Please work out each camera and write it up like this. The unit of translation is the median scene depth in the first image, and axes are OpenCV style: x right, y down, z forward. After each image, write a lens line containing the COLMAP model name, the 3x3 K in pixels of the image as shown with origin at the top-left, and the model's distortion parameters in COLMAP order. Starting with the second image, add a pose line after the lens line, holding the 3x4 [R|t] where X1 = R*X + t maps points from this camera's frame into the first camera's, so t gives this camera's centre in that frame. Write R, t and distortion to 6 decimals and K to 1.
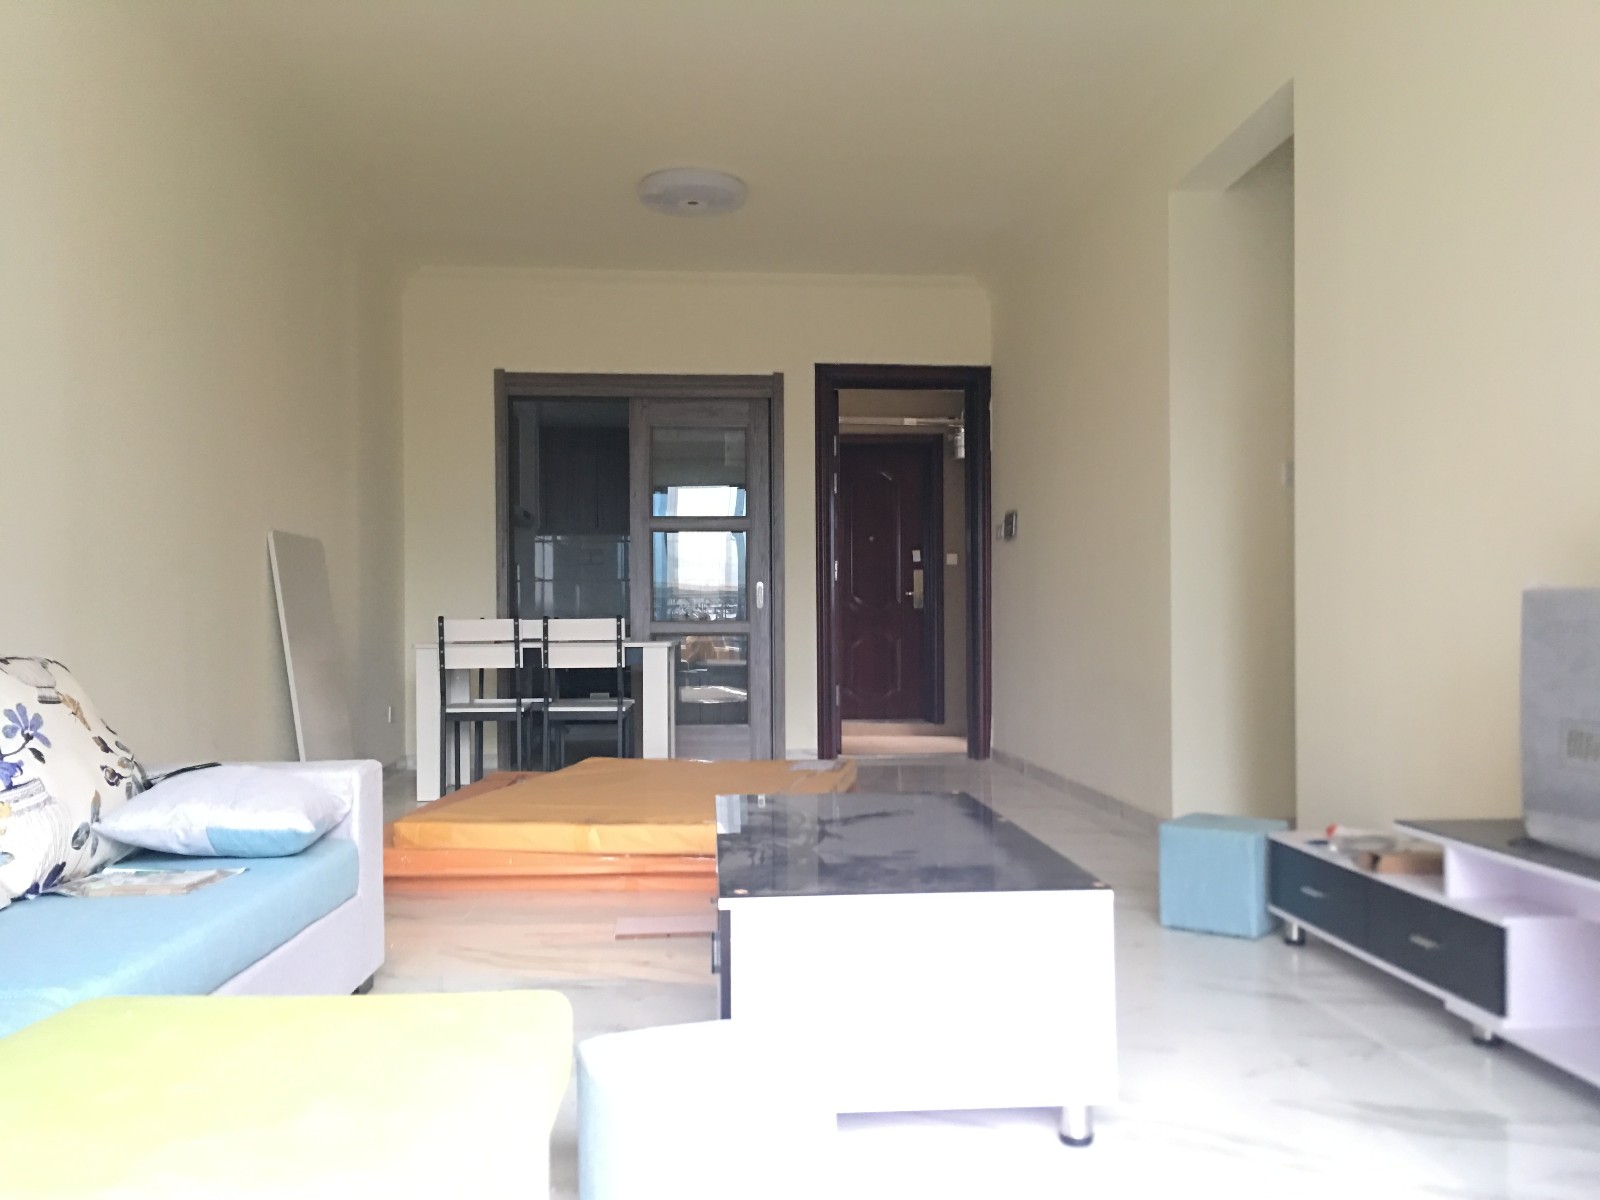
lens RADIAL K [[1365.0, 0, 819.4], [0, 1365.0, 633.2], [0, 0, 1]] dist [0.083803, -0.165191]
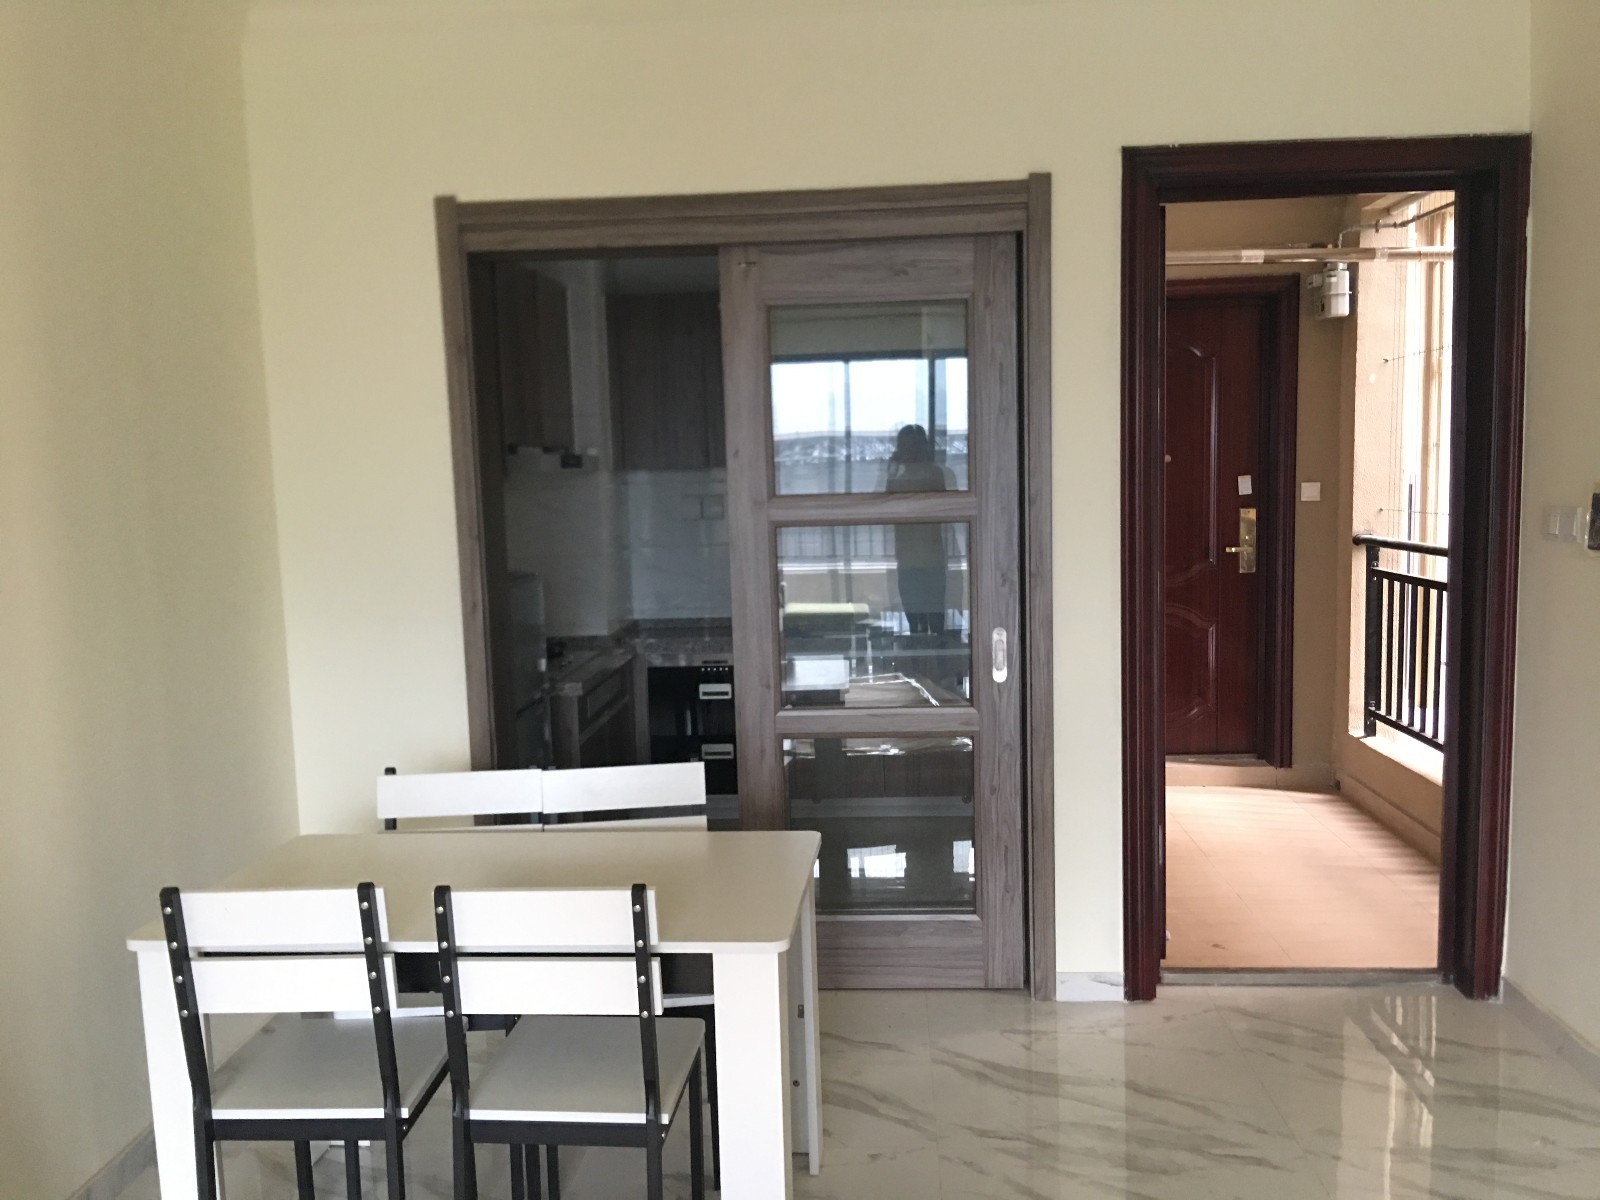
lens RADIAL K [[1365.0, 0, 819.4], [0, 1365.0, 633.2], [0, 0, 1]] dist [0.083803, -0.165191]
pose [[0.989852, -0.004207, -0.142040, -0.037747], [0.021675, 0.992336, 0.121655, -0.095296], [0.140439, -0.123499, 0.982357, 0.519012]]
